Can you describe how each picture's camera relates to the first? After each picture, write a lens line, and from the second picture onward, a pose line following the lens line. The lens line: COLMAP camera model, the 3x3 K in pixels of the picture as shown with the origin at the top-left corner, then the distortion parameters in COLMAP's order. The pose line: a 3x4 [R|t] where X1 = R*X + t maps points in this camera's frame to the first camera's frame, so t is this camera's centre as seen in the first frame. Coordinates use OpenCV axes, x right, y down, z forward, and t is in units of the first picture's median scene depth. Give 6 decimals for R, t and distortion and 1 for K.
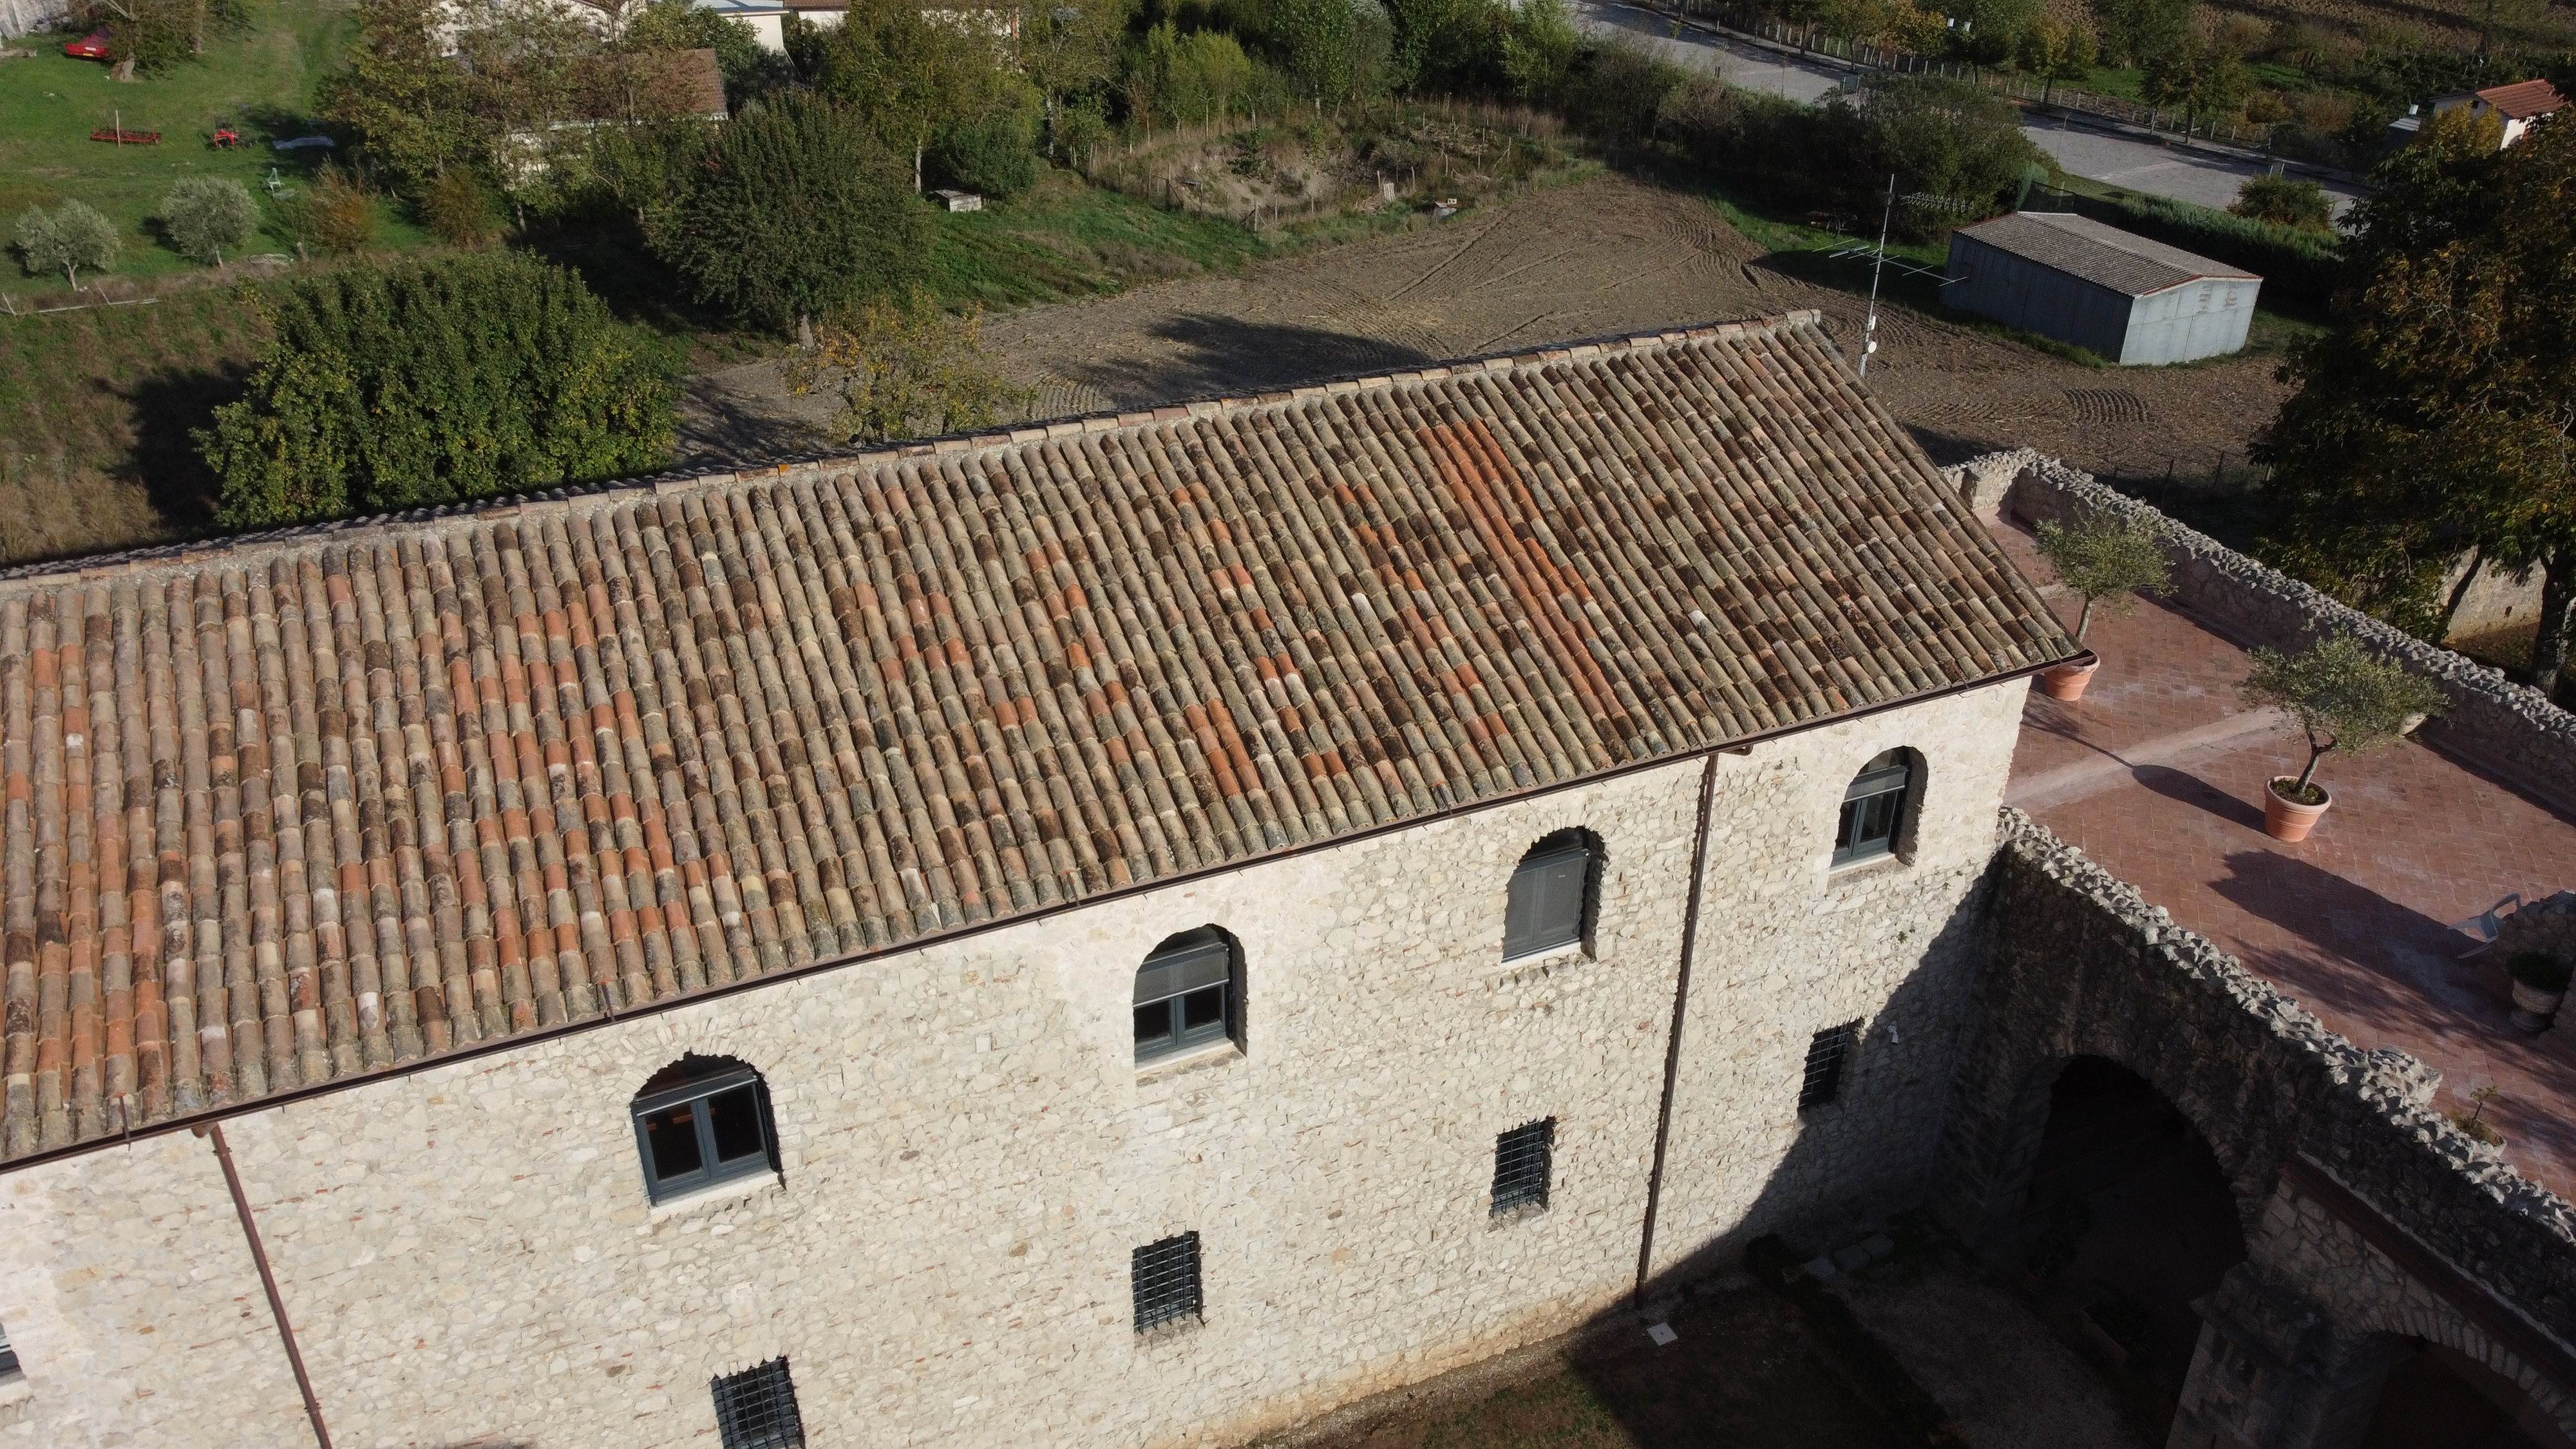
lens RADIAL K [[1949.6, 0, 1290.2], [0, 1949.6, 729.6], [0, 0, 1]] dist [0.000314, -0.004422]
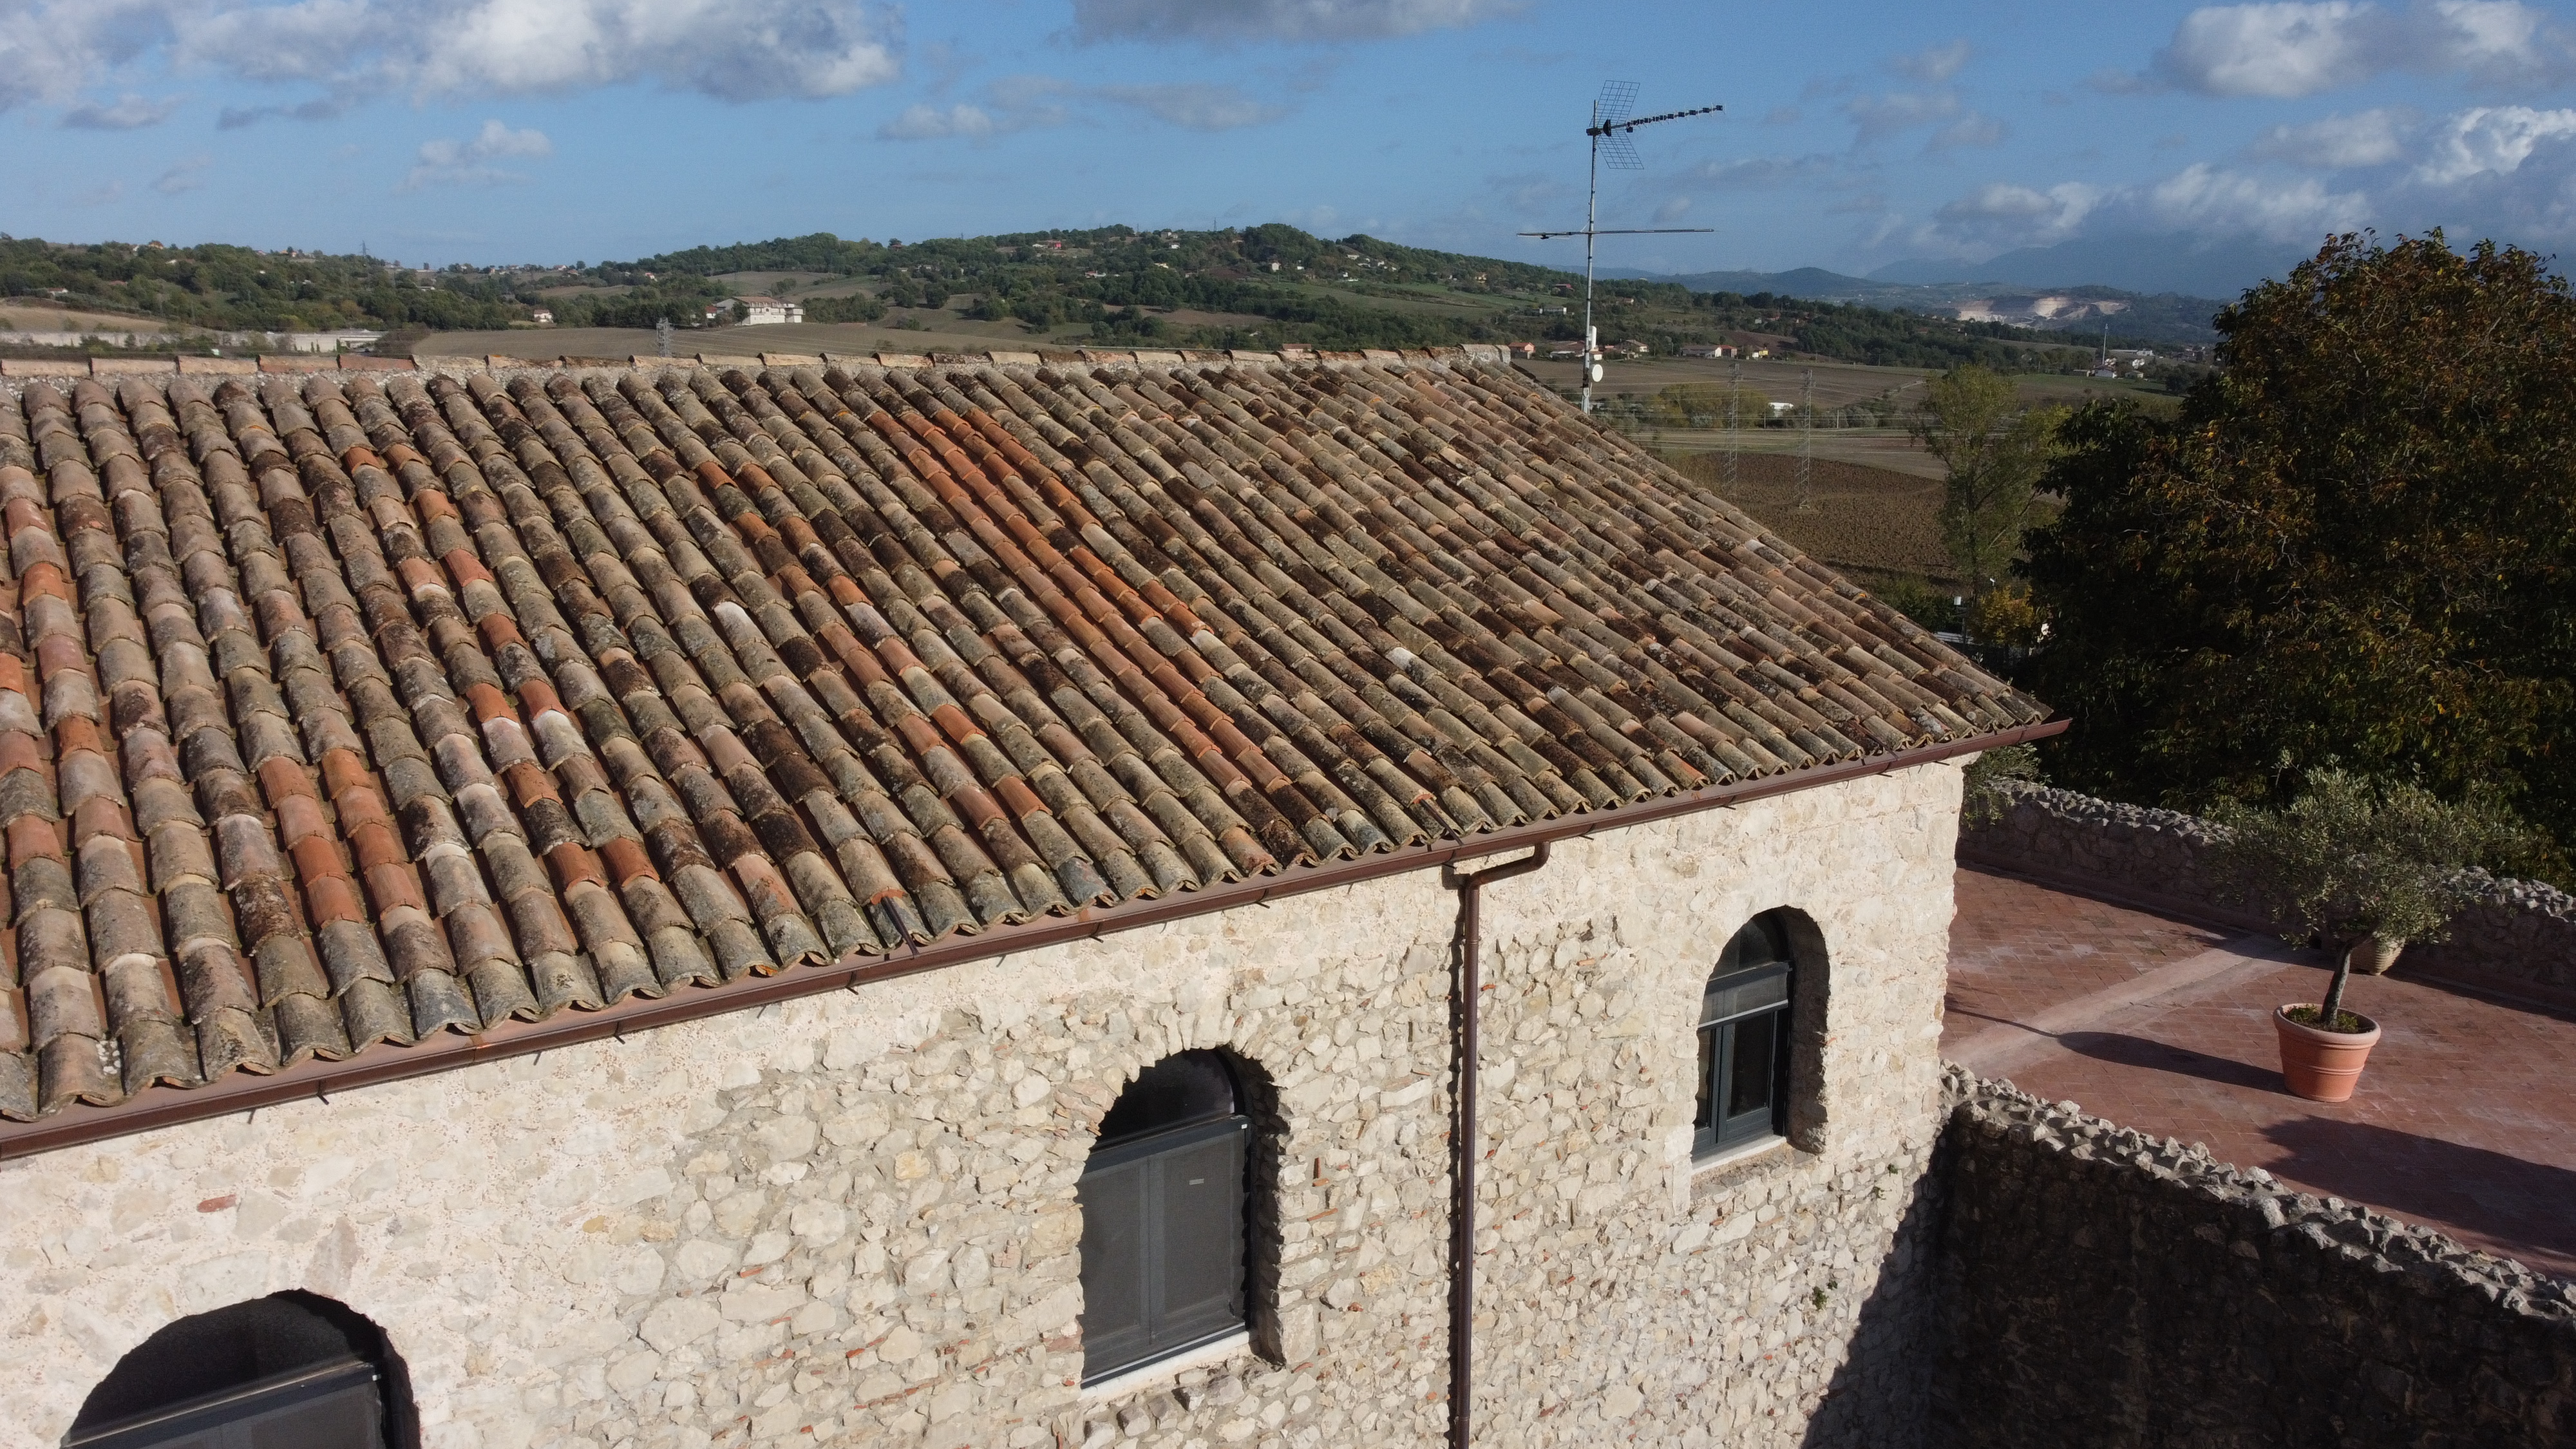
lens RADIAL K [[1949.6, 0, 1290.2], [0, 1949.6, 729.6], [0, 0, 1]] dist [0.000314, -0.004422]
pose [[0.978695, -0.046367, 0.200018, 0.071863], [0.107471, 0.945745, -0.306621, 0.121470], [-0.174949, 0.321584, 0.930579, 0.518945]]
